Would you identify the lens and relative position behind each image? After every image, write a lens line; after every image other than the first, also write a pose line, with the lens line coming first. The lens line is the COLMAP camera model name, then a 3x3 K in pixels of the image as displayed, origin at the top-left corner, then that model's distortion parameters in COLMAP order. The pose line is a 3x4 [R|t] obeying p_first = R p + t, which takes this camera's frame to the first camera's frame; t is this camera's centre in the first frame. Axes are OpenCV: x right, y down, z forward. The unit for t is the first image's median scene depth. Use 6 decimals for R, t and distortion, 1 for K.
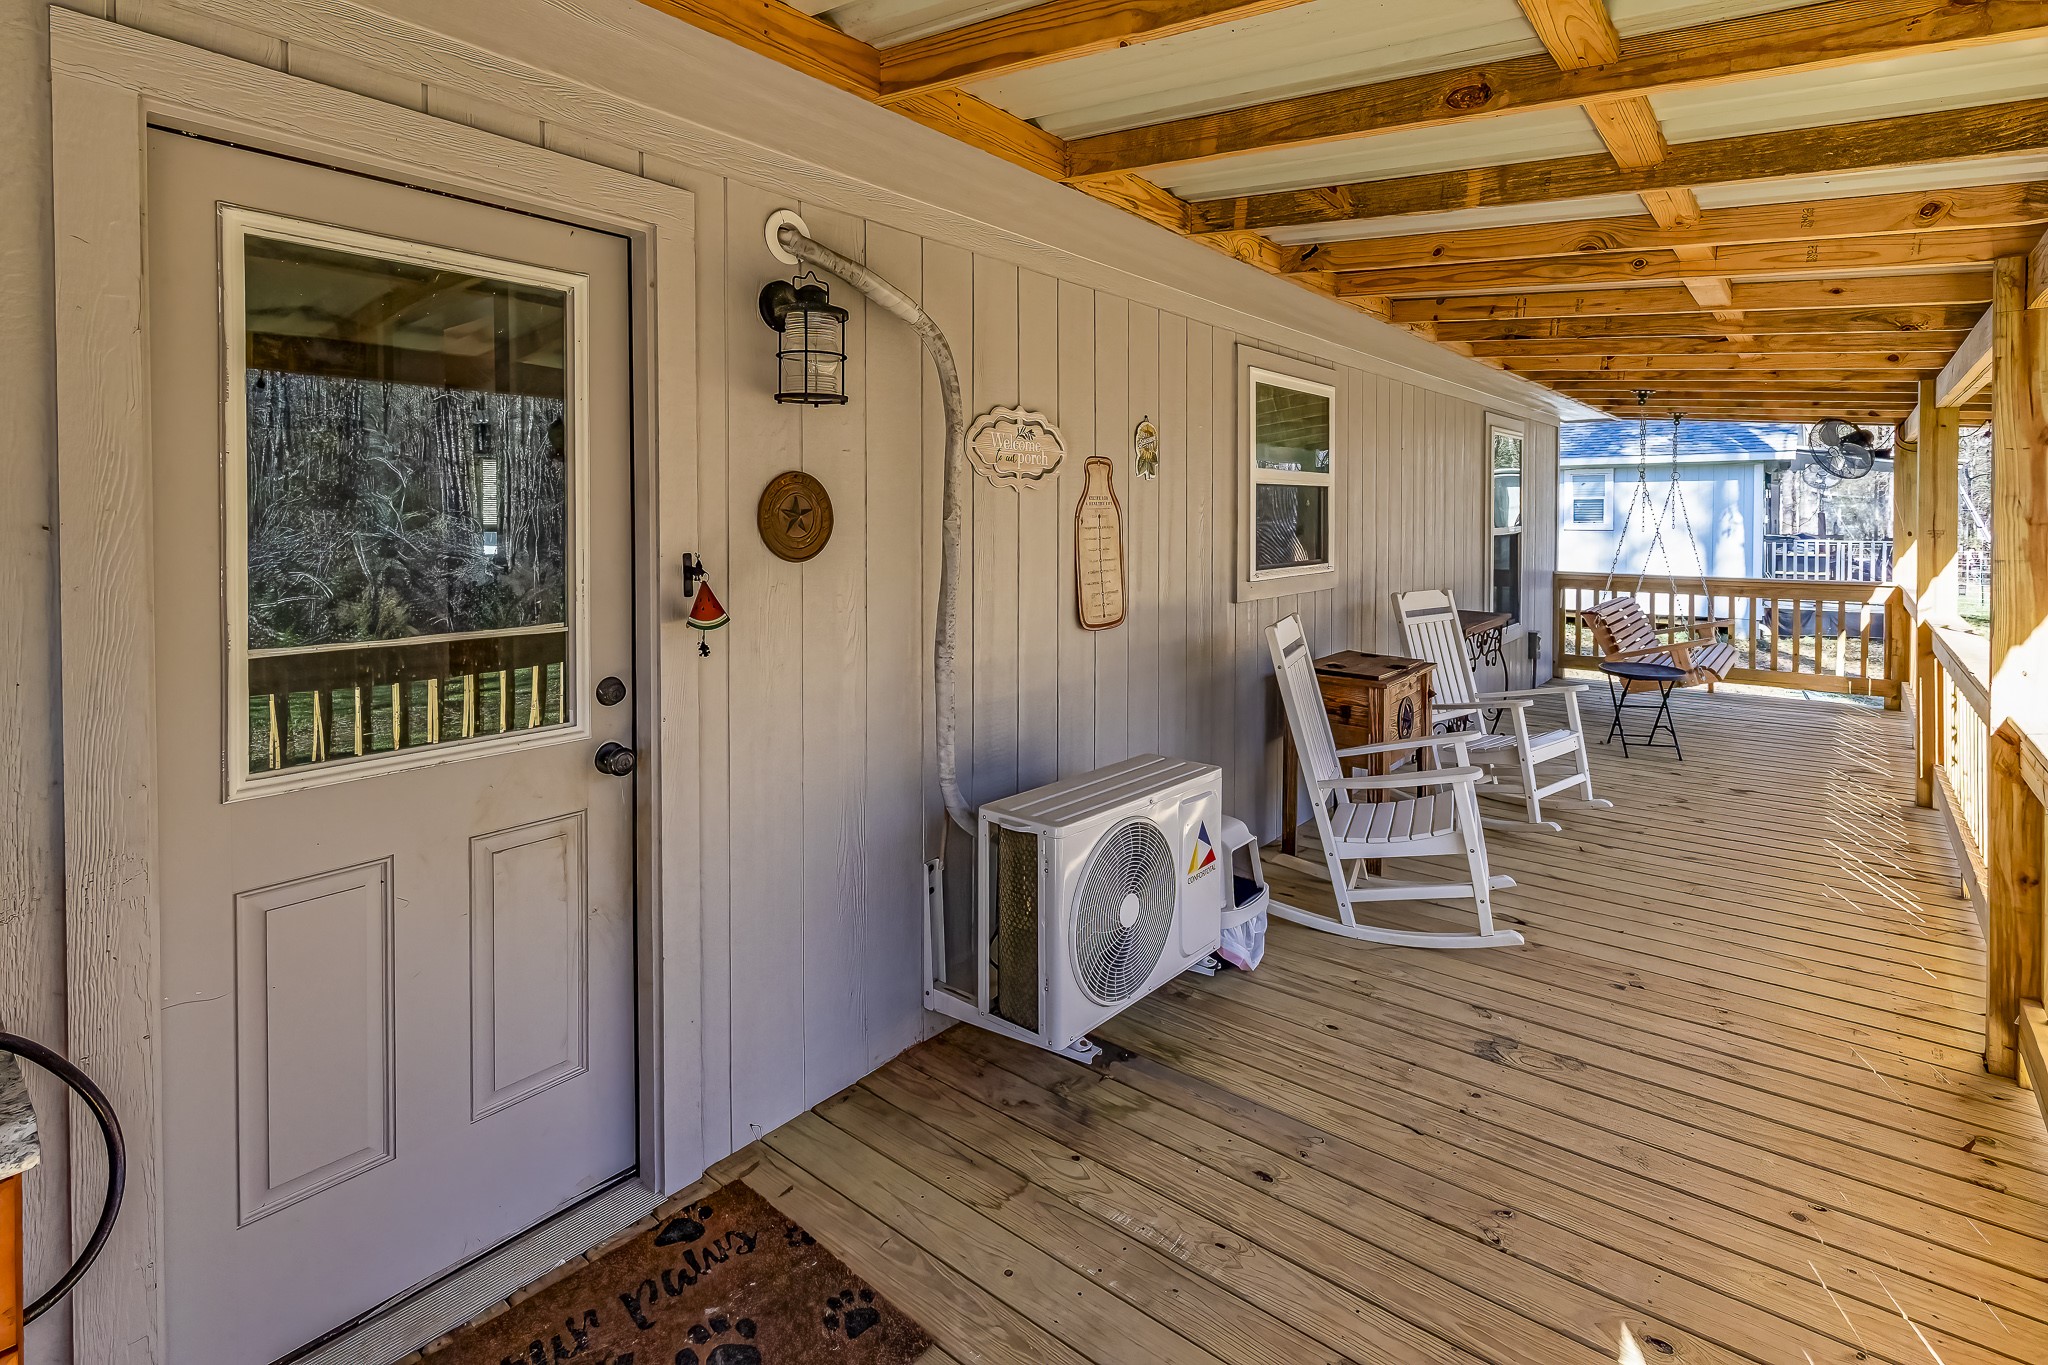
lens RADIAL K [[947.5, 0, 1023.1], [0, 947.5, 686.9], [0, 0, 1]] dist [0.002375, -0.000828]
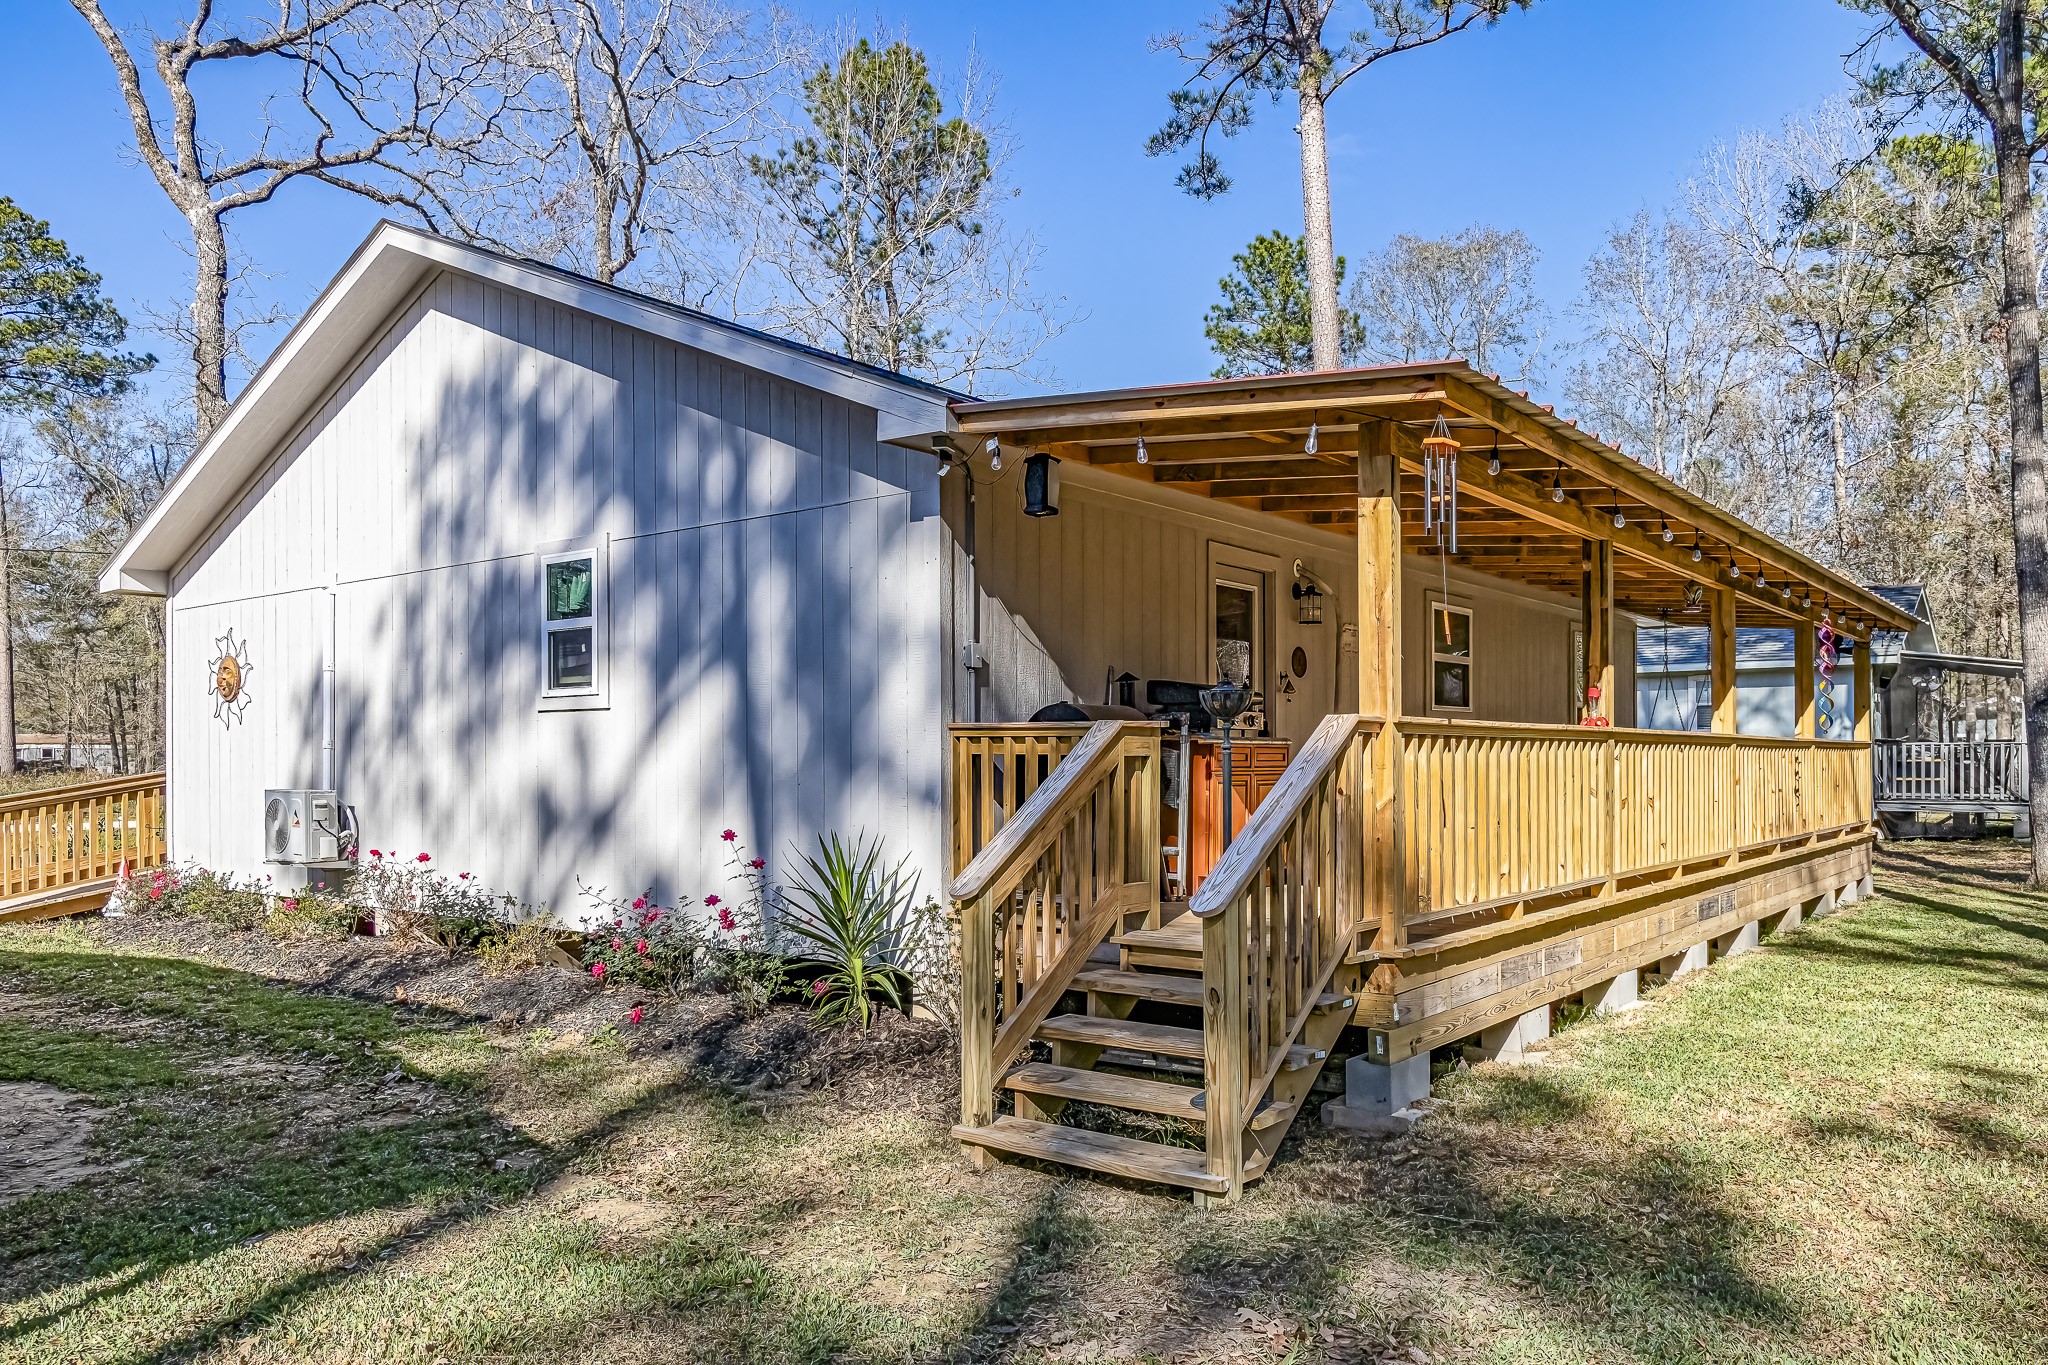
lens RADIAL K [[1493.7, 0, 1024.0], [0, 1493.7, 682.5], [0, 0, 1]] dist [-0.003229, -0.001080]
pose [[0.998681, 0.011347, 0.050082, -0.921248], [0.000128, 0.974724, -0.223413, 0.628358], [-0.051351, 0.223125, 0.973436, -2.354383]]
